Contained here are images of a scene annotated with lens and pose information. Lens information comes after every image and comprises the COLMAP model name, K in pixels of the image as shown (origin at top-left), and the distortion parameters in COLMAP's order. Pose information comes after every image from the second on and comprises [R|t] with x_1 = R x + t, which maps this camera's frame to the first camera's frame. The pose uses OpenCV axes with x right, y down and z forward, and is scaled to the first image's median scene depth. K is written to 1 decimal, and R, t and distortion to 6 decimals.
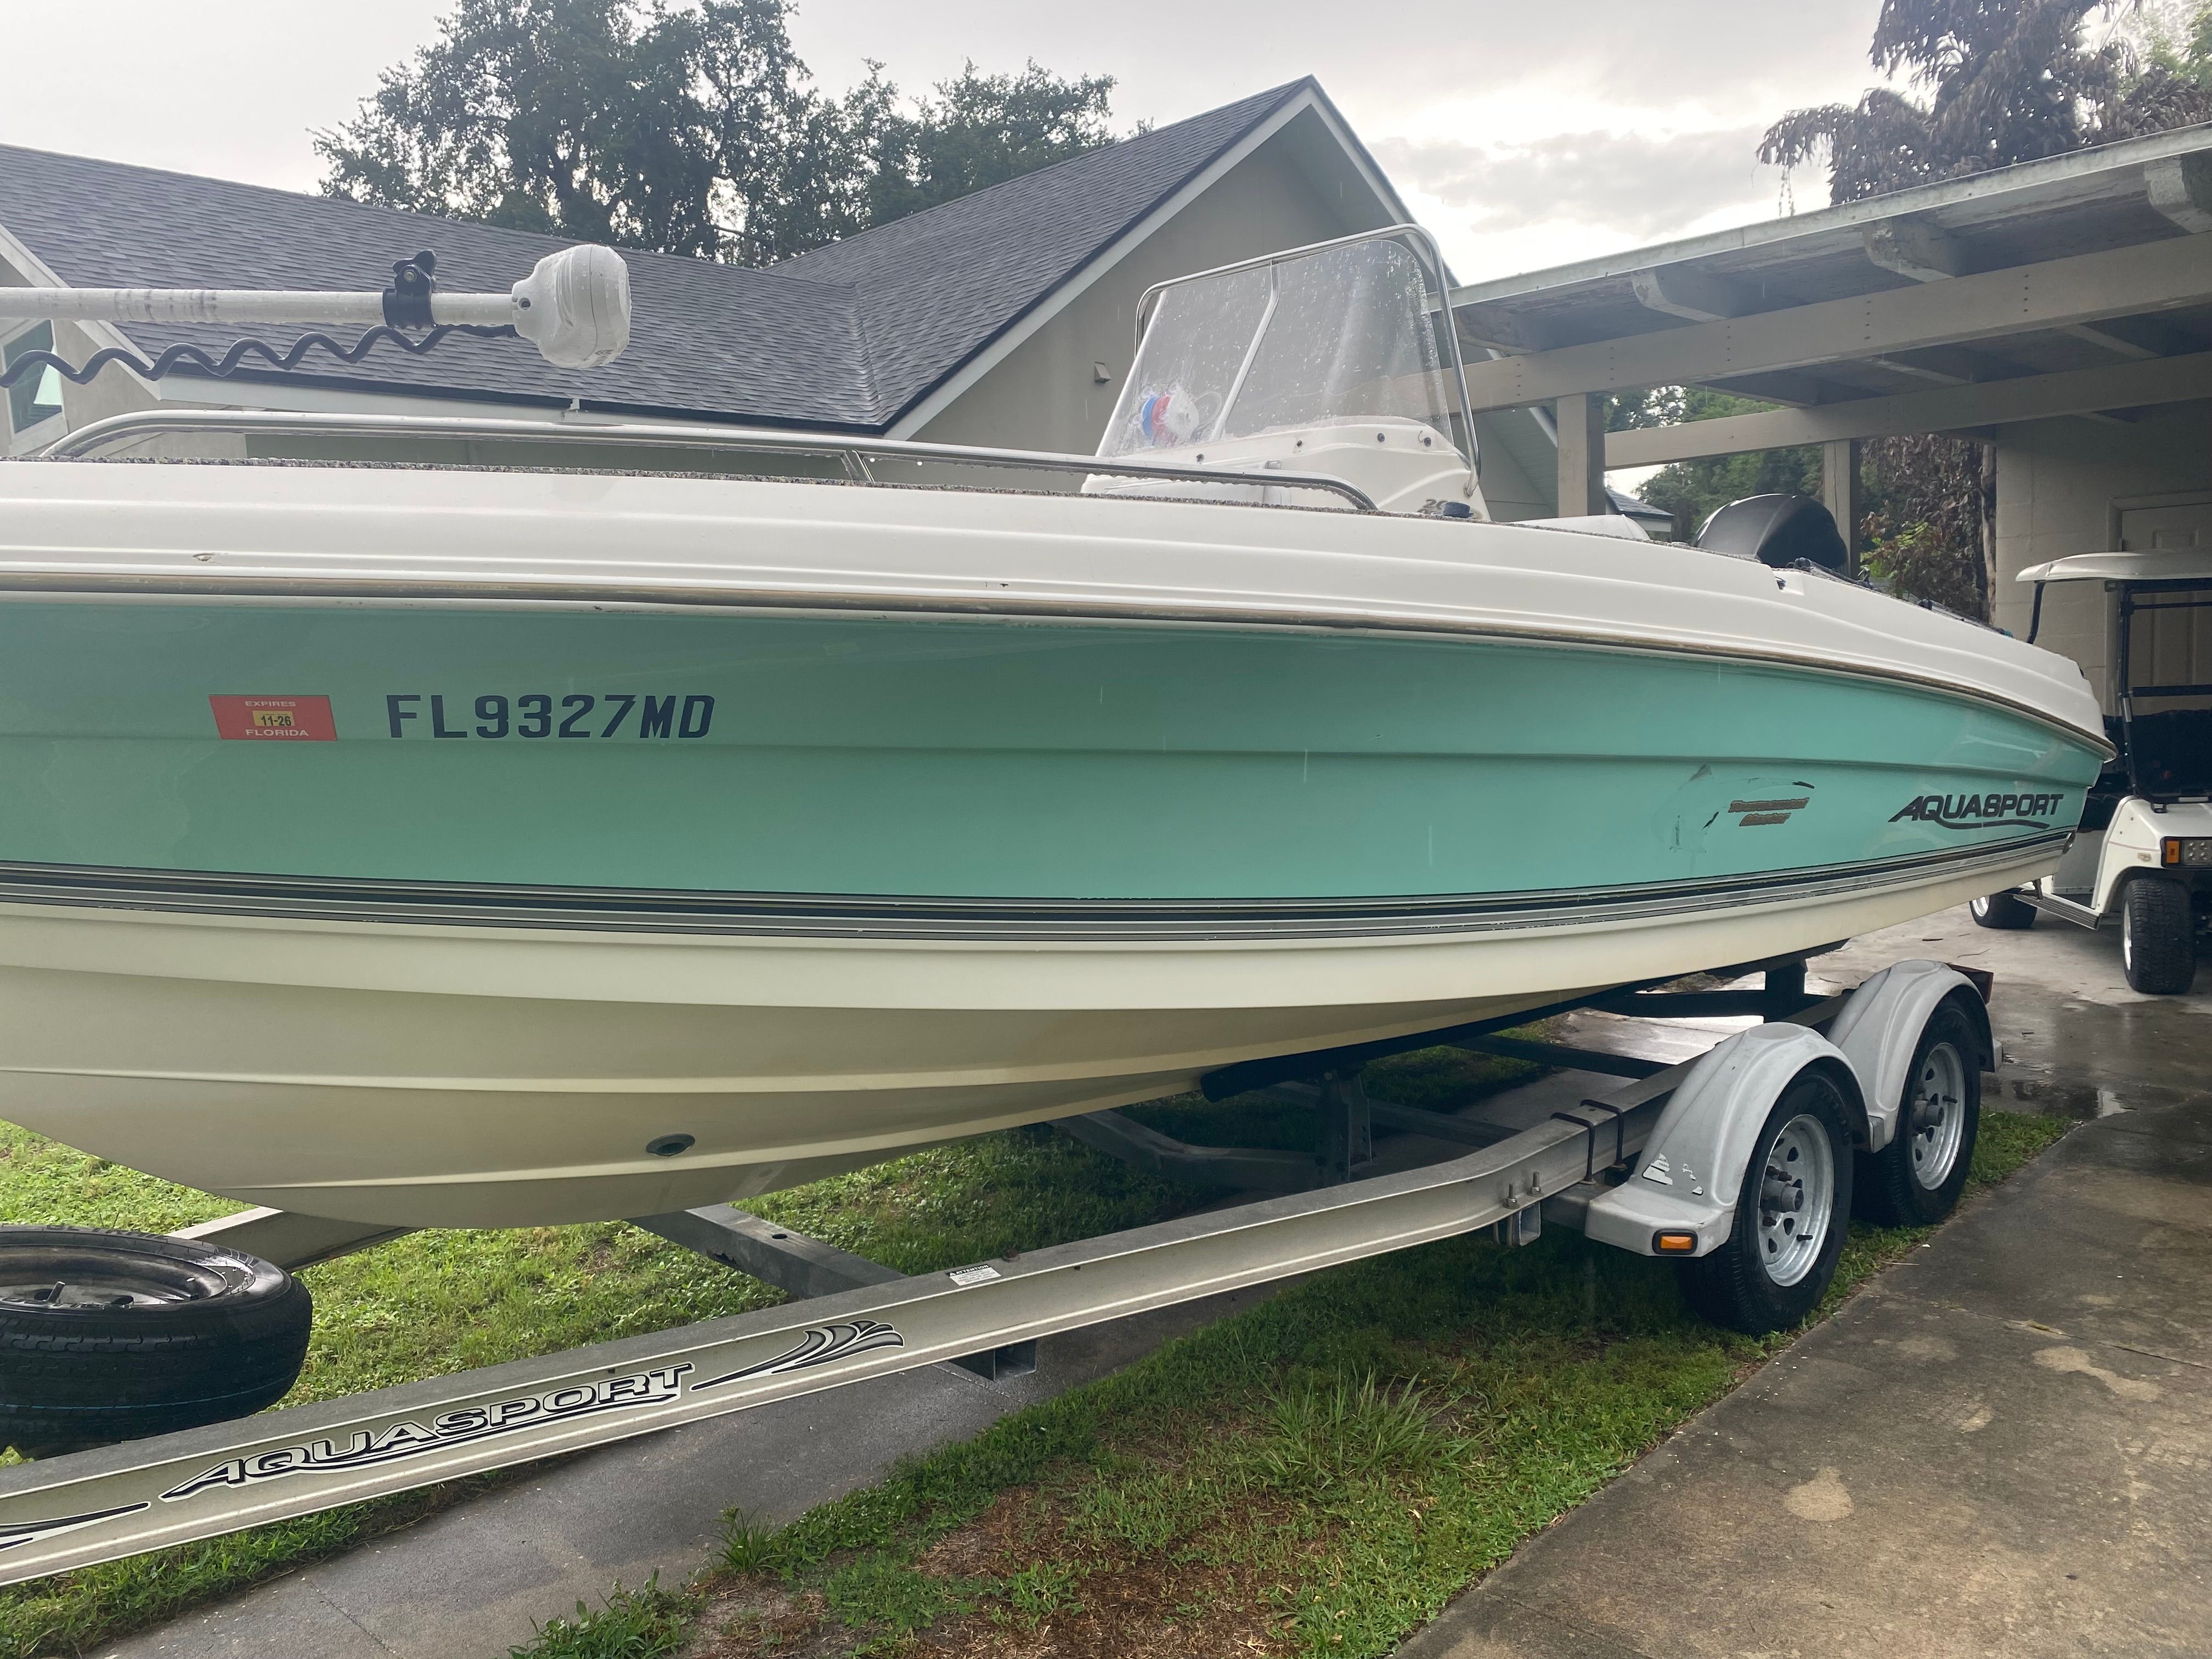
lens RADIAL K [[1681.6, 0, 1106.0], [0, 1681.6, 829.5], [0, 0, 1]] dist [0.019449, -0.008036]
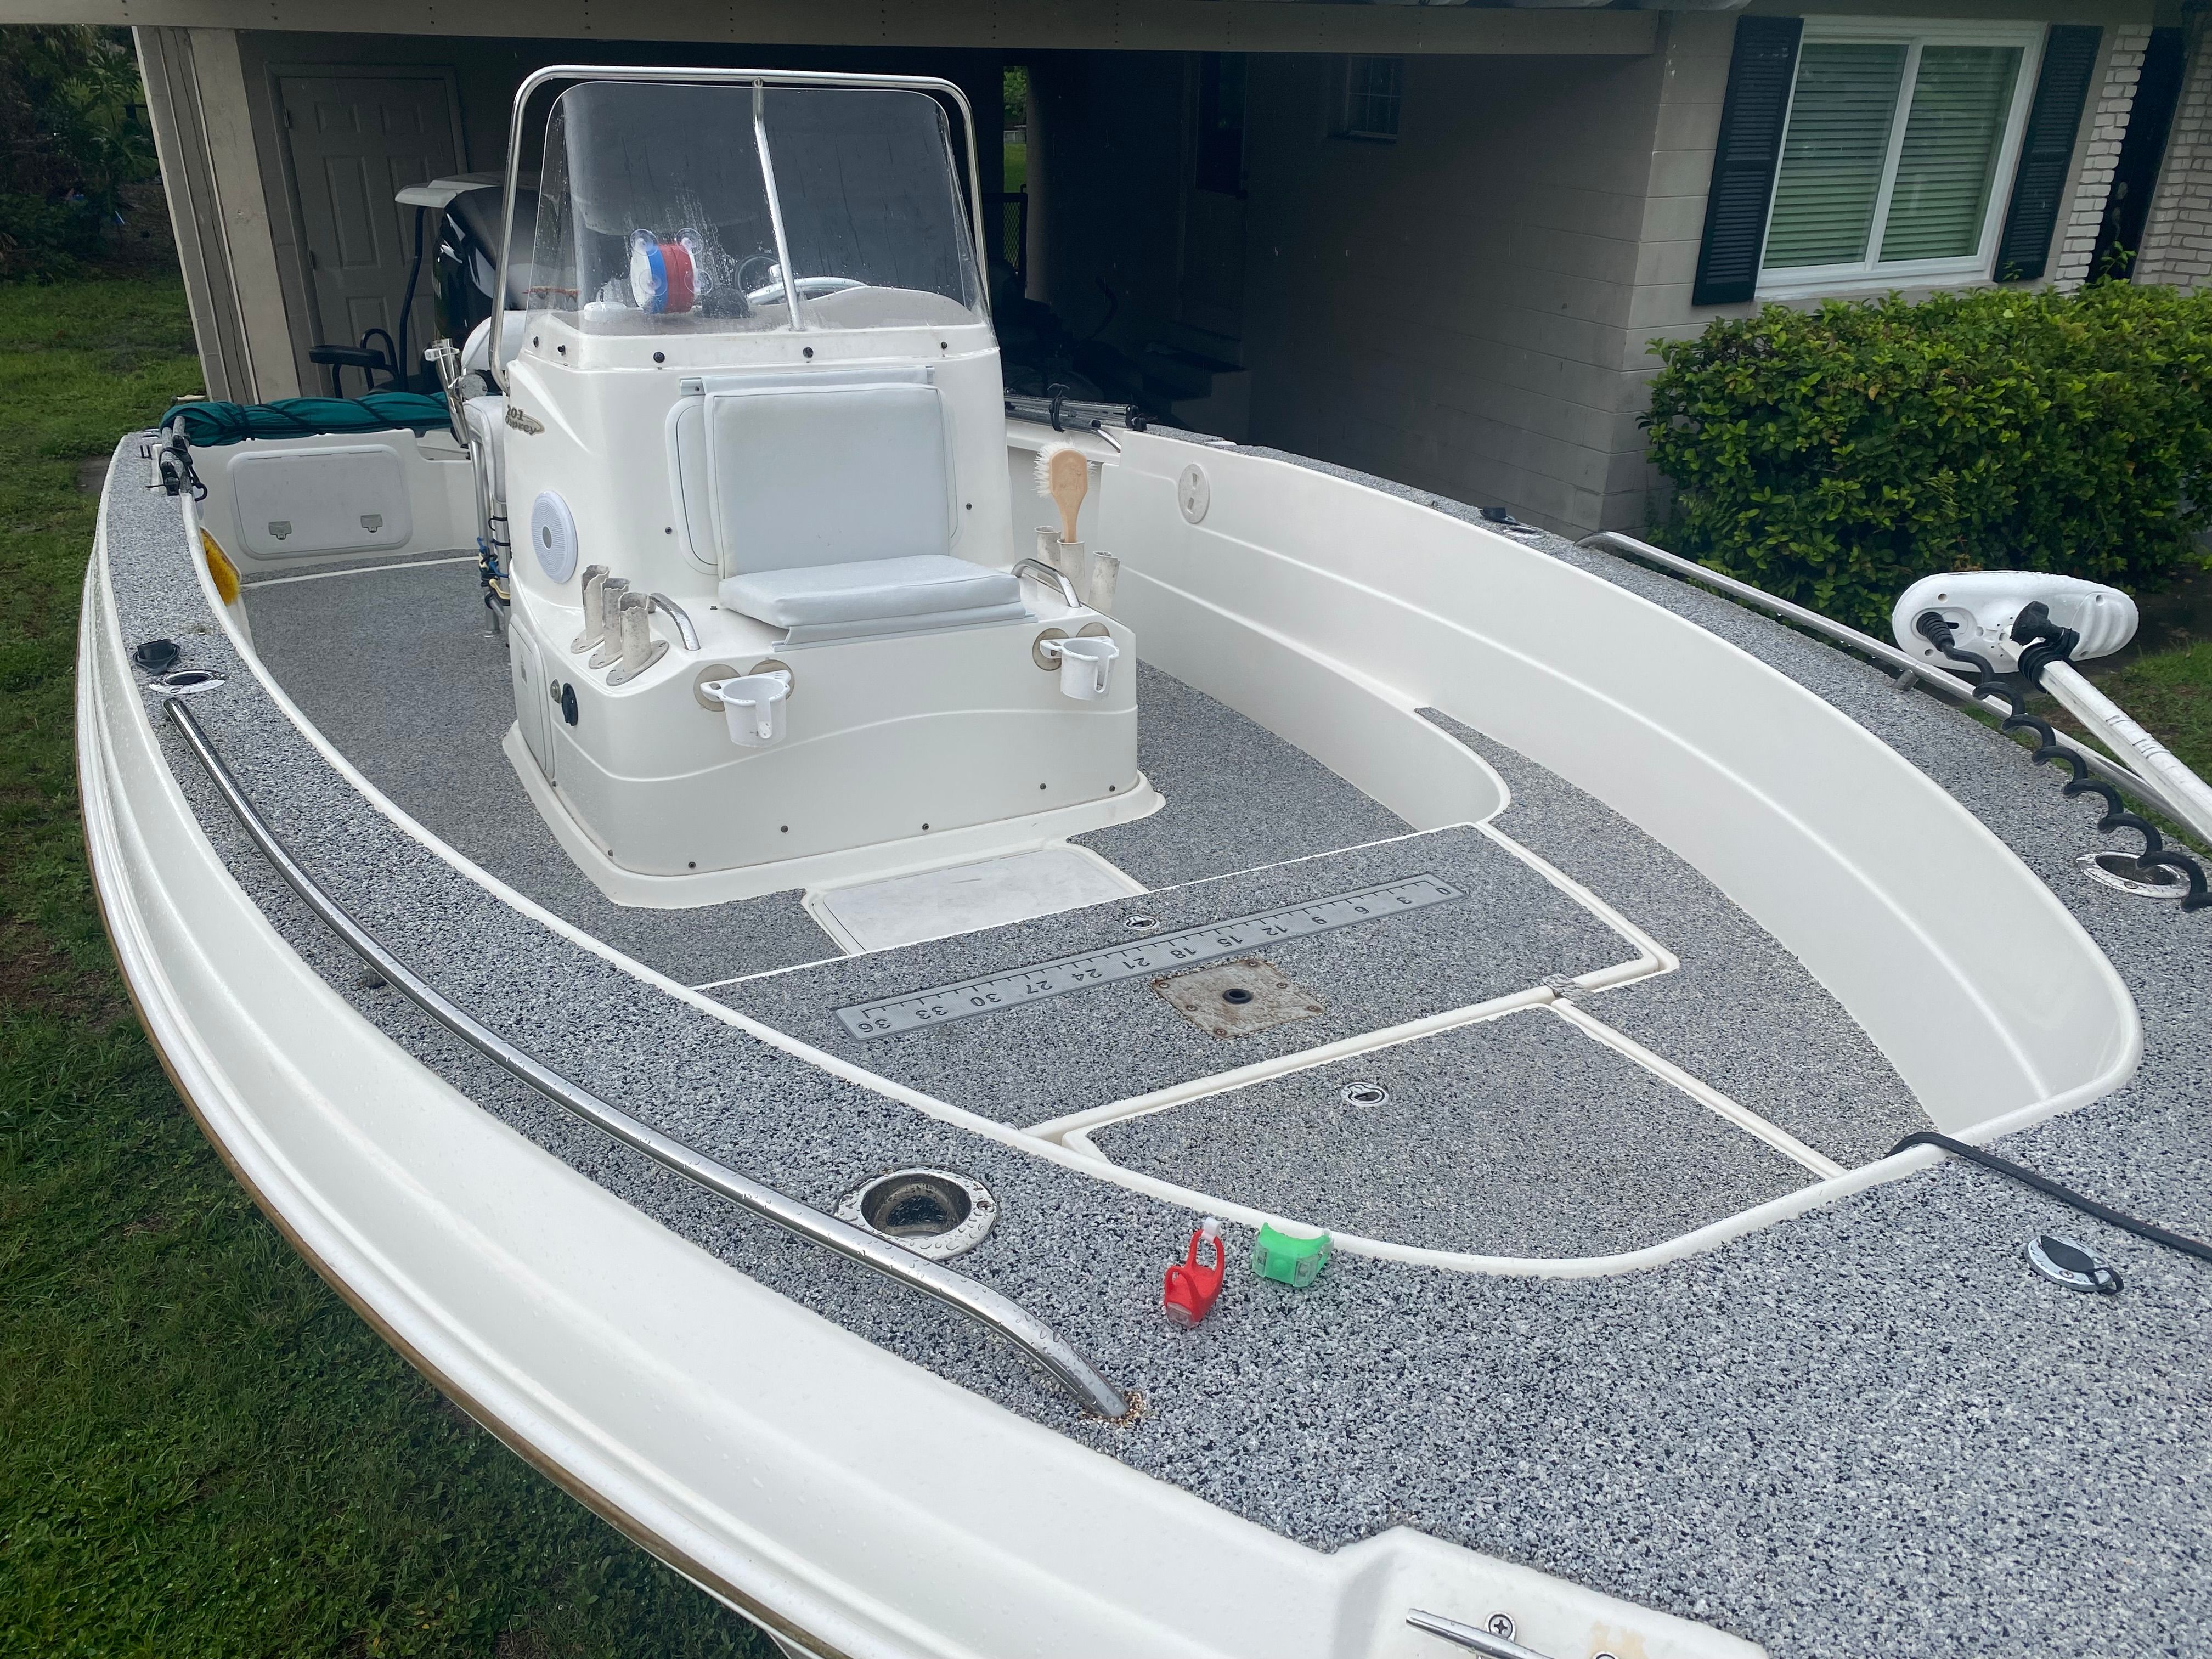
lens RADIAL K [[1689.2, 0, 1108.4], [0, 1689.2, 818.0], [0, 0, 1]] dist [0.013990, -0.011444]
pose [[0.291176, -0.356401, 0.887804, -0.808814], [0.050315, 0.932436, 0.357816, -0.332151], [-0.955346, -0.059517, 0.289435, 0.671216]]
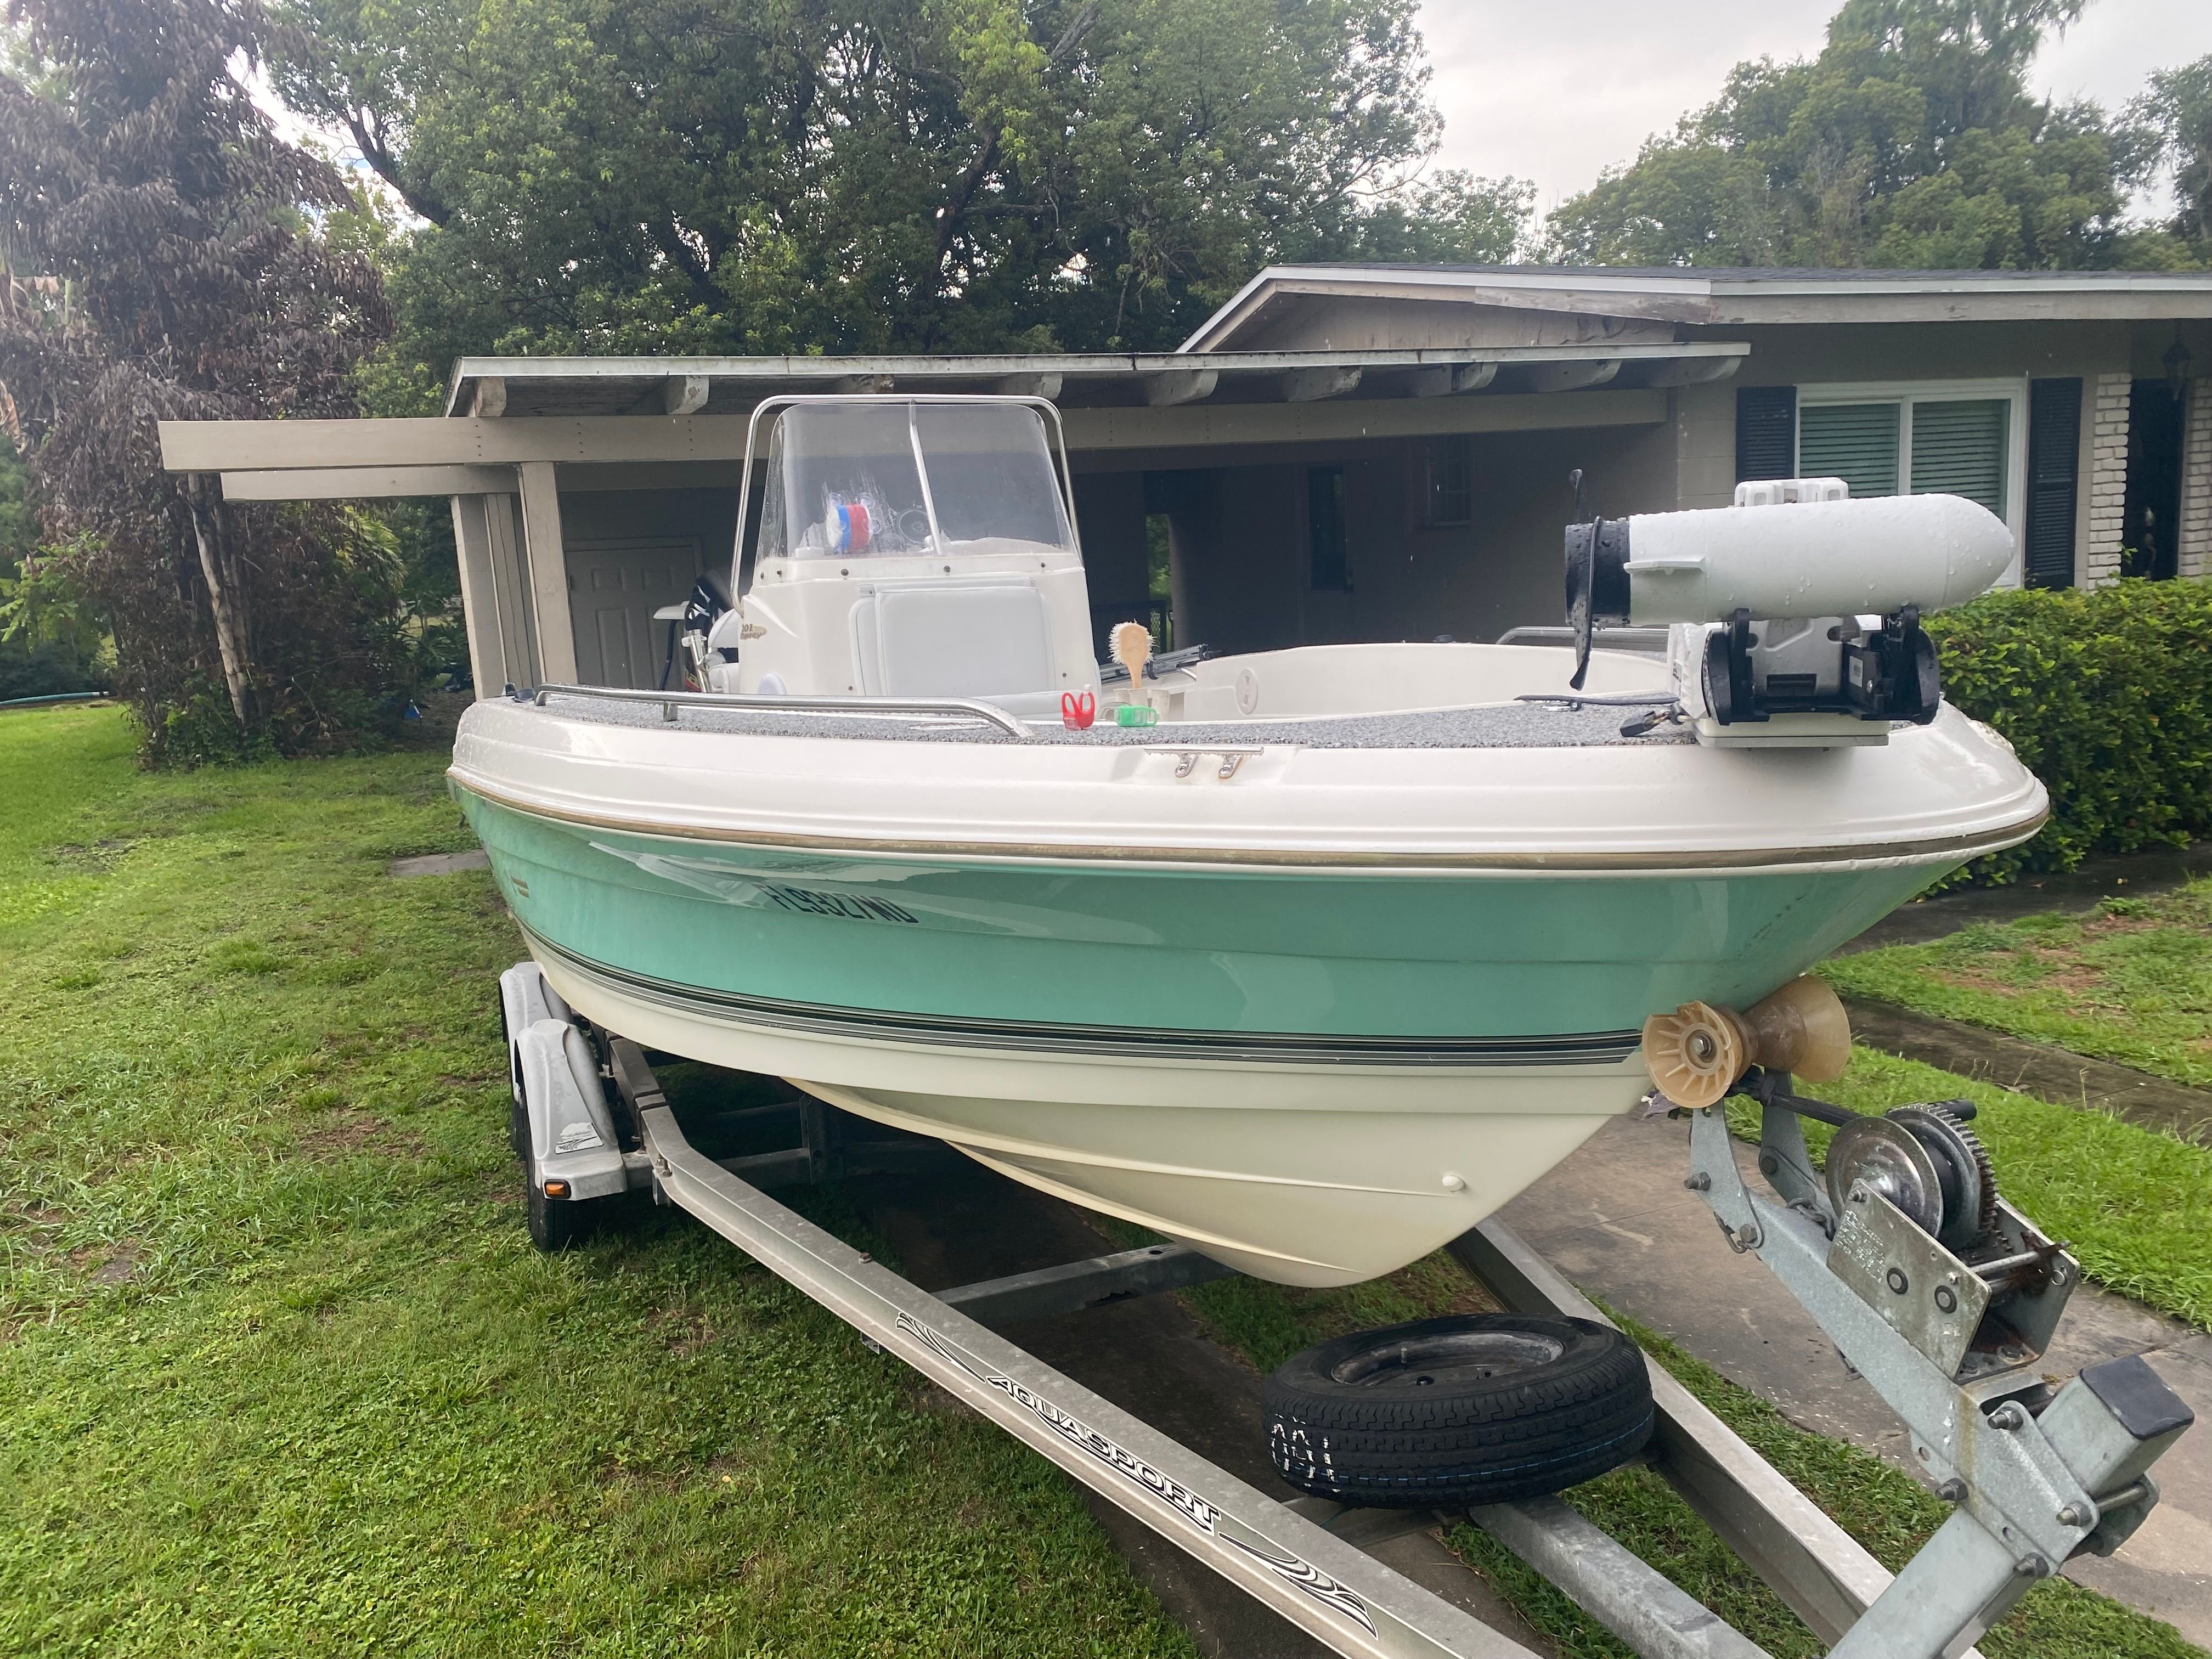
lens RADIAL K [[1671.3, 0, 1091.5], [0, 1671.3, 834.7], [0, 0, 1]] dist [0.031553, -0.034381]
pose [[0.392139, -0.134353, 0.910042, -1.119835], [0.120727, 0.988237, 0.093875, -0.148914], [-0.911949, 0.073055, 0.403747, 0.493992]]
